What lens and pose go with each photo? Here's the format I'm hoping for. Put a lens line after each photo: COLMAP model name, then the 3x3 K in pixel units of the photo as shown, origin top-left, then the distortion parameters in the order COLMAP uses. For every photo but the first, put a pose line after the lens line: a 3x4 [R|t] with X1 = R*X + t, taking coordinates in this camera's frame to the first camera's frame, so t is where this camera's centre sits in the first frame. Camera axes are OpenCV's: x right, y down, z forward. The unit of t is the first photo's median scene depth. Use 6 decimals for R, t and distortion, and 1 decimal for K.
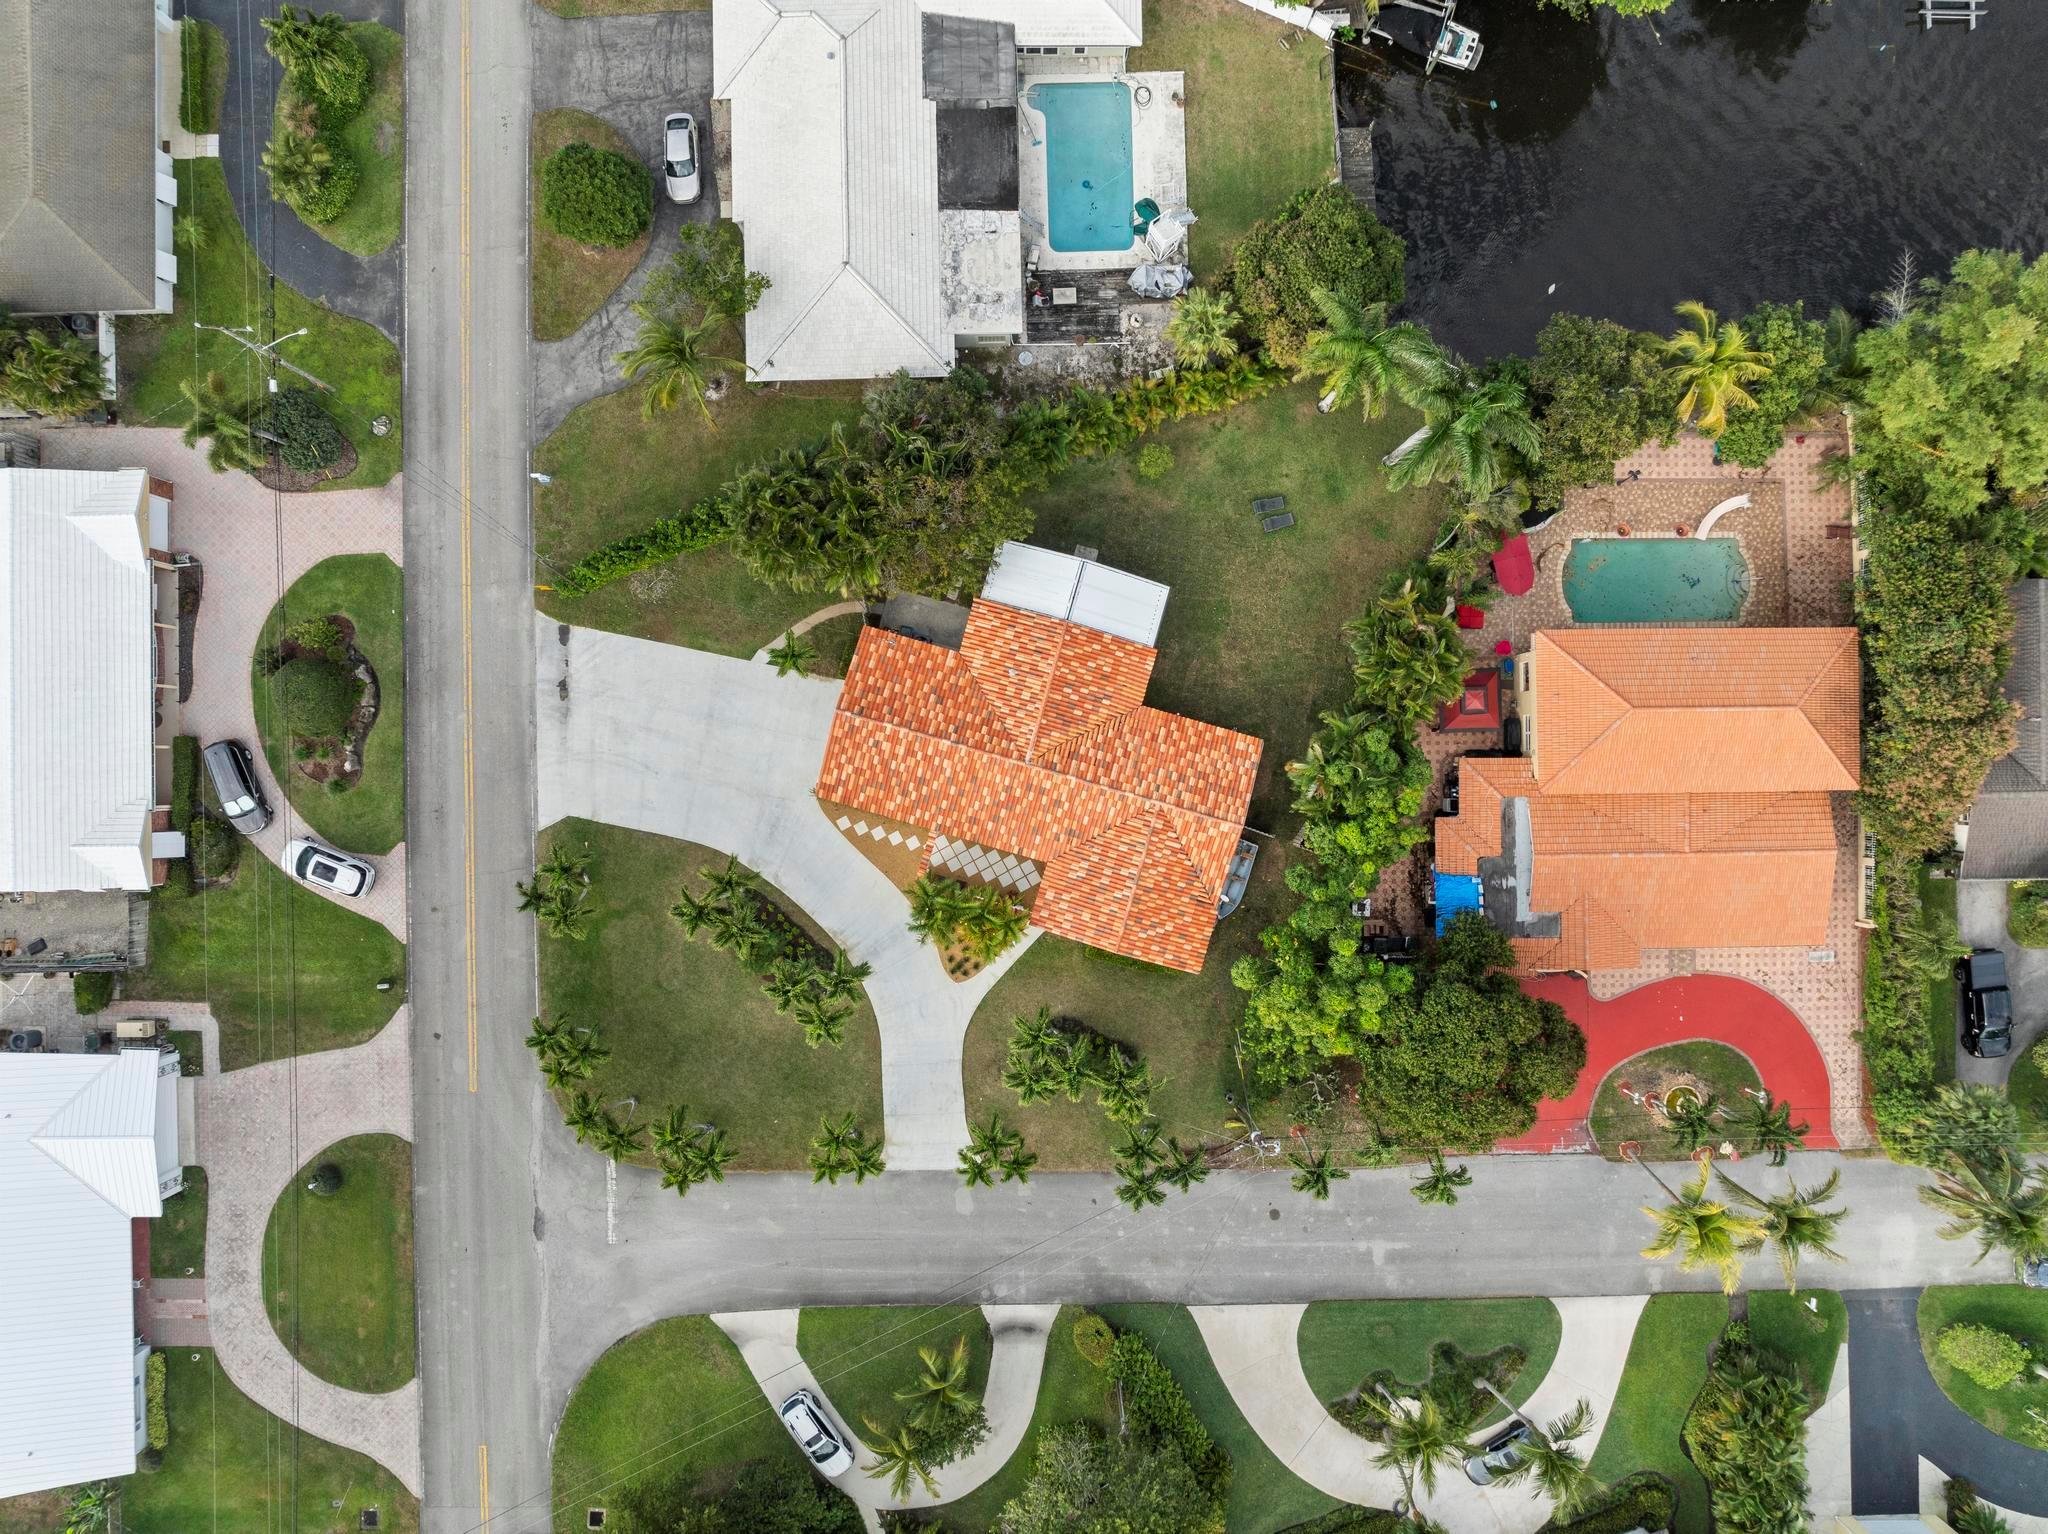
lens RADIAL K [[1441.6, 0, 1024.0], [0, 1441.6, 767.0], [0, 0, 1]] dist [-0.020803, -0.032090]
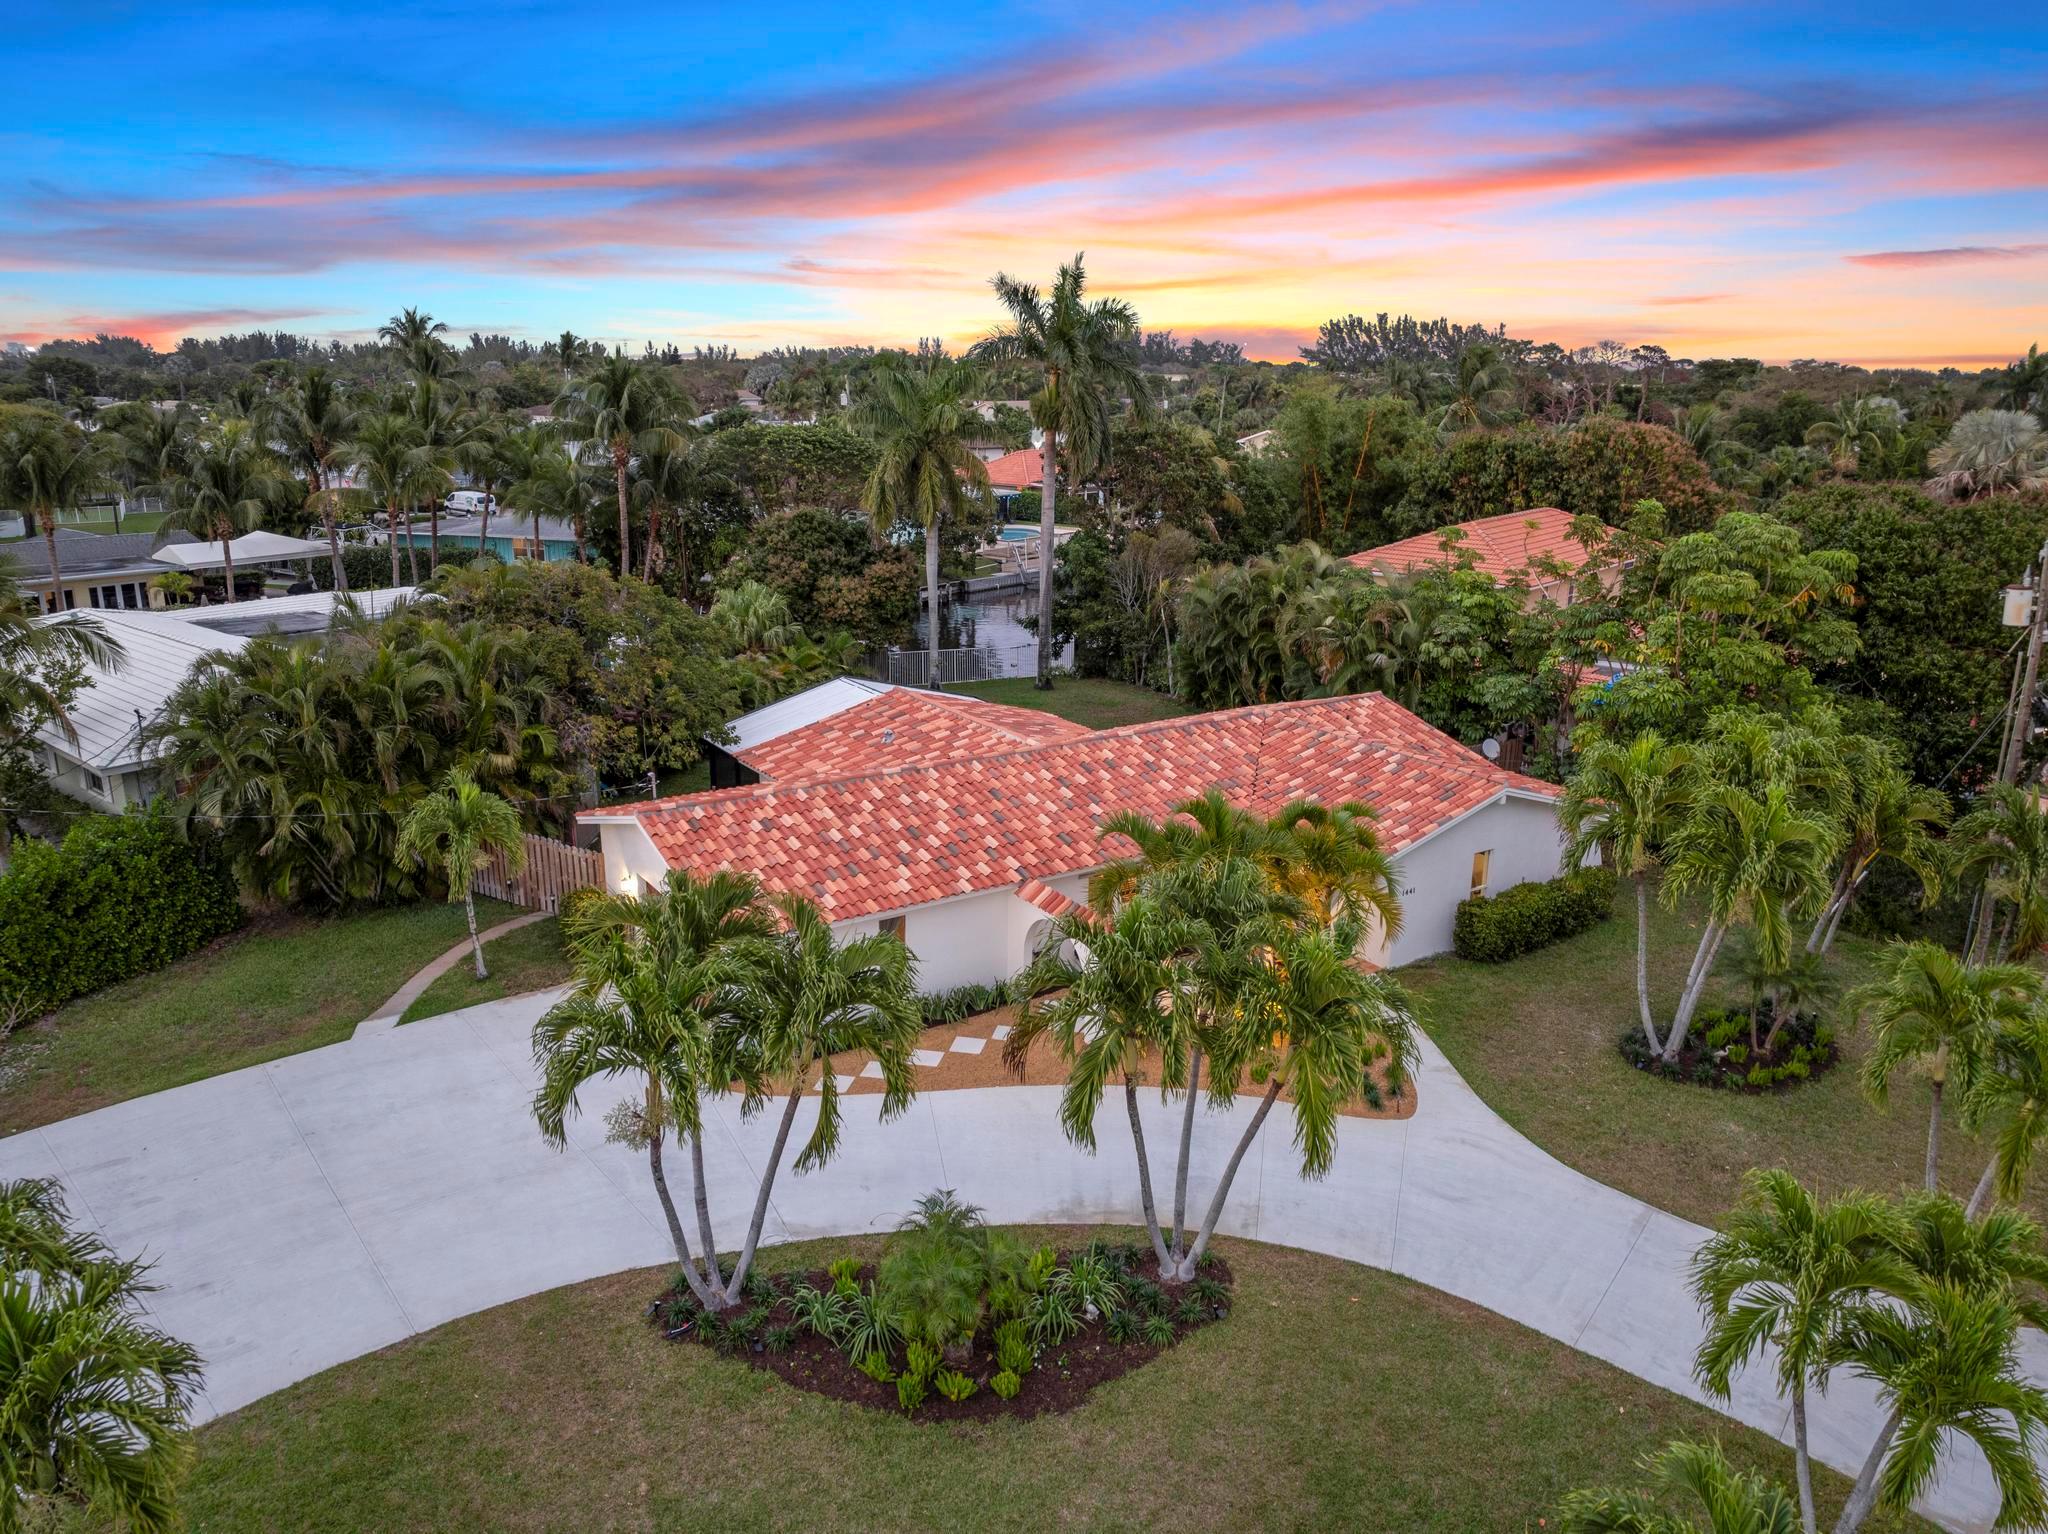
lens RADIAL K [[1441.6, 0, 1024.0], [0, 1441.6, 767.0], [0, 0, 1]] dist [-0.020803, -0.032090]
pose [[0.651427, -0.197852, 0.732460, -0.331327], [0.758607, 0.185878, -0.624471, 0.273536], [-0.012595, 0.962447, 0.271178, 0.827391]]
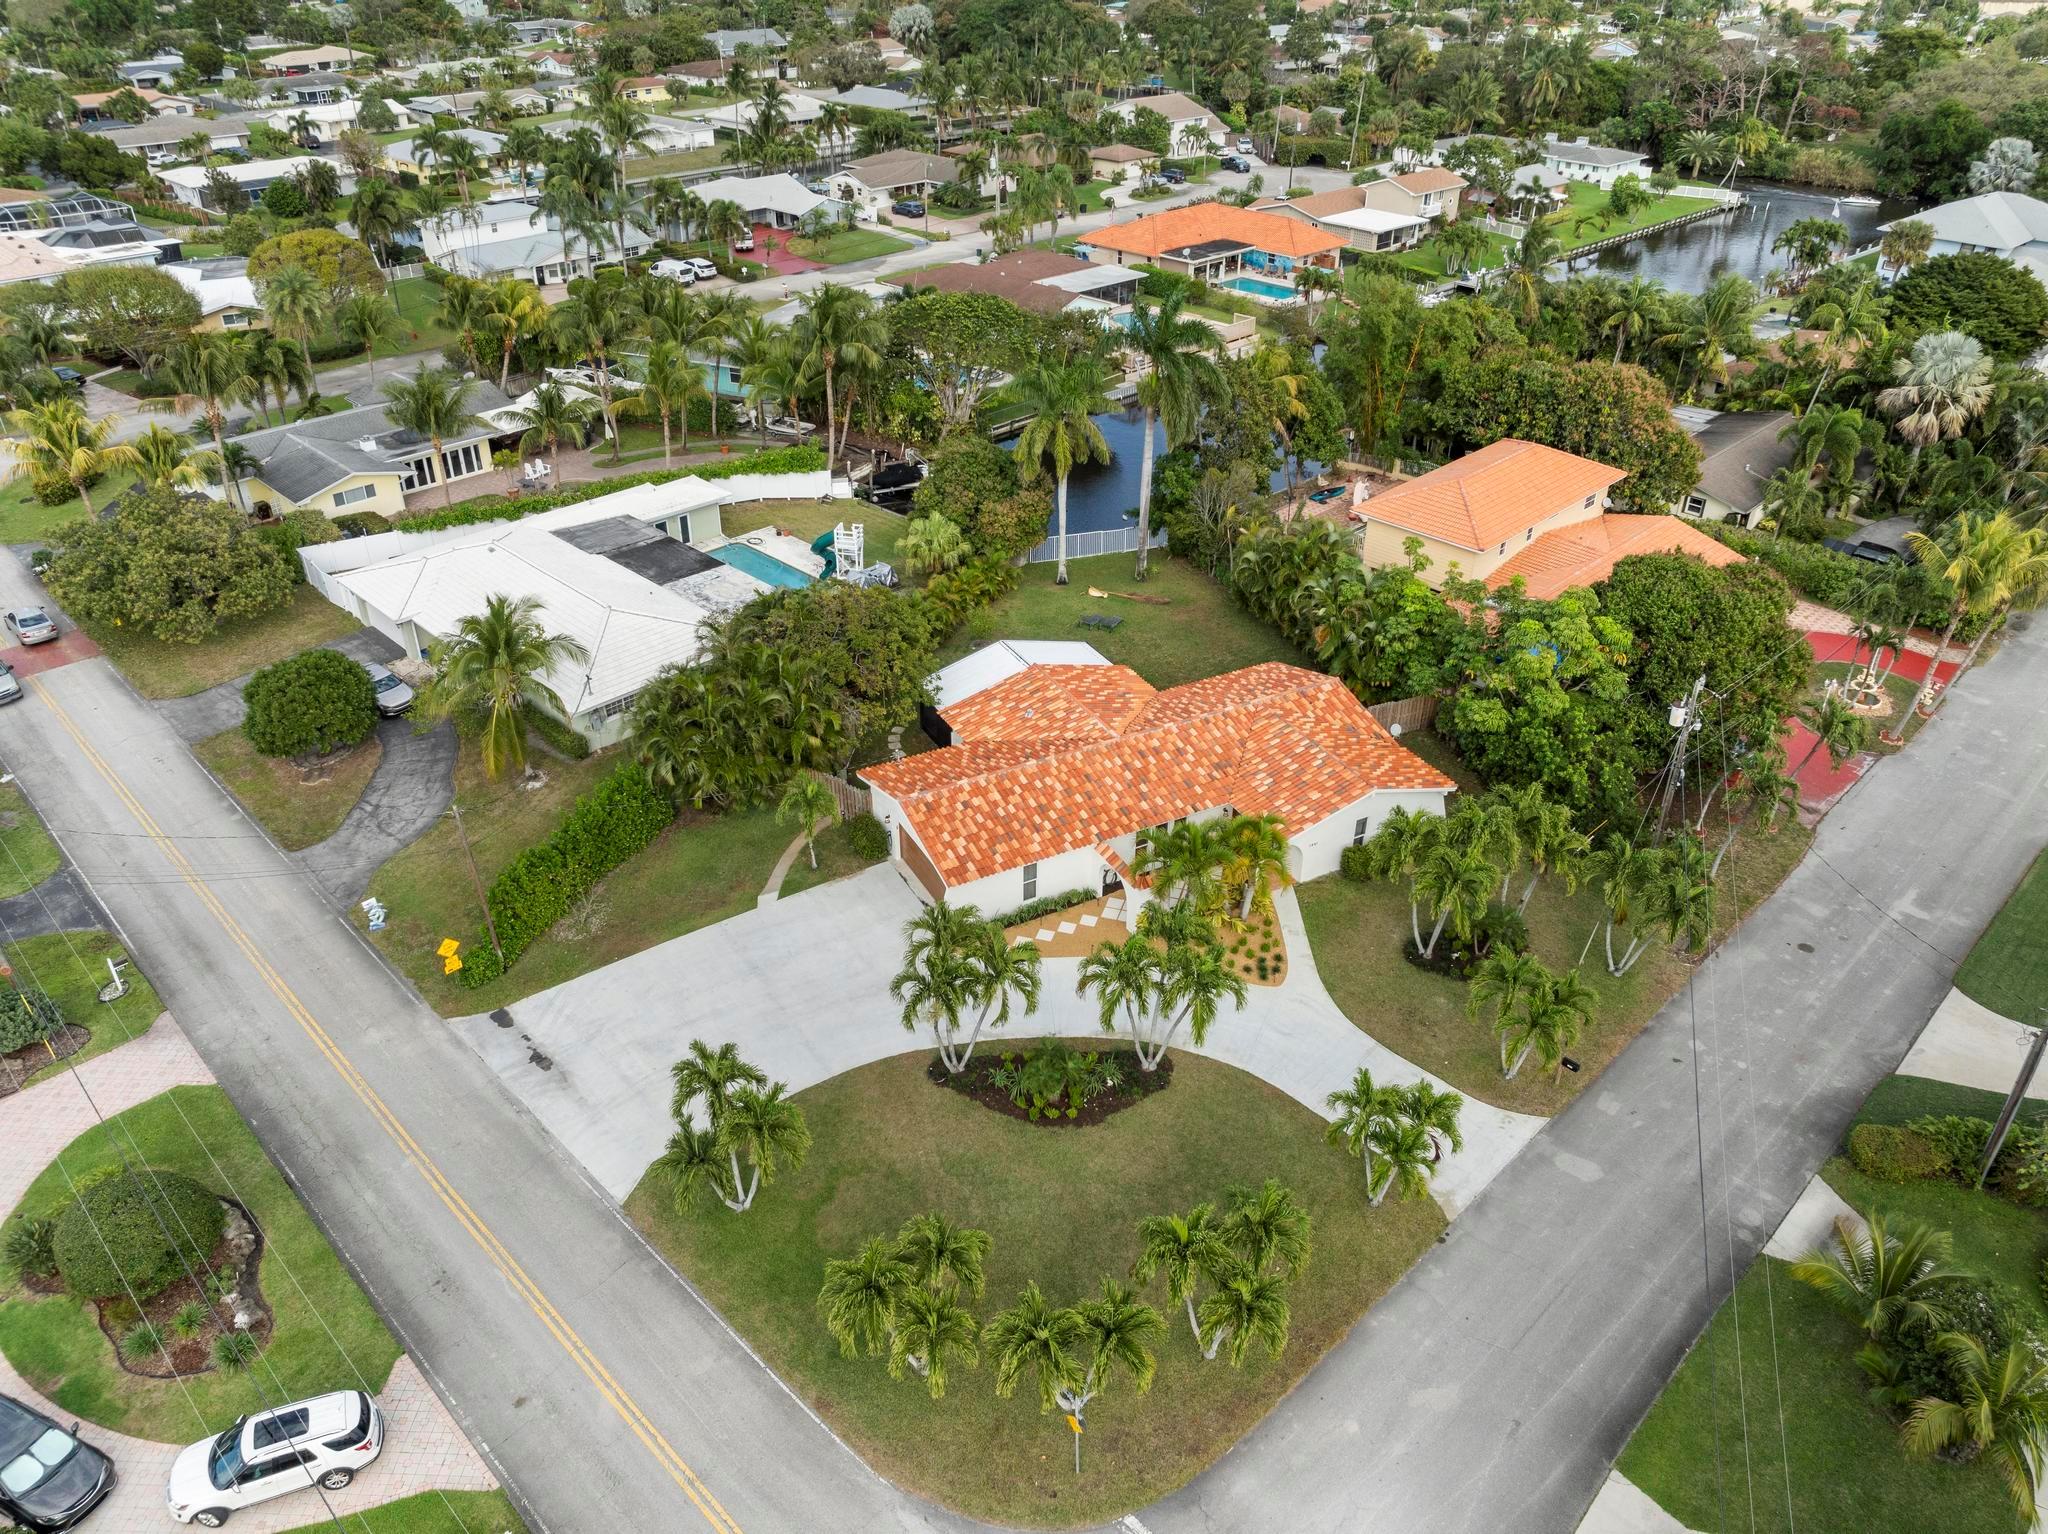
lens RADIAL K [[1441.6, 0, 1024.0], [0, 1441.6, 767.0], [0, 0, 1]] dist [-0.020803, -0.032090]
pose [[0.721245, -0.362350, 0.590346, -0.498705], [0.692658, 0.384093, -0.610490, 0.441727], [-0.005537, 0.849220, 0.528010, 0.546606]]
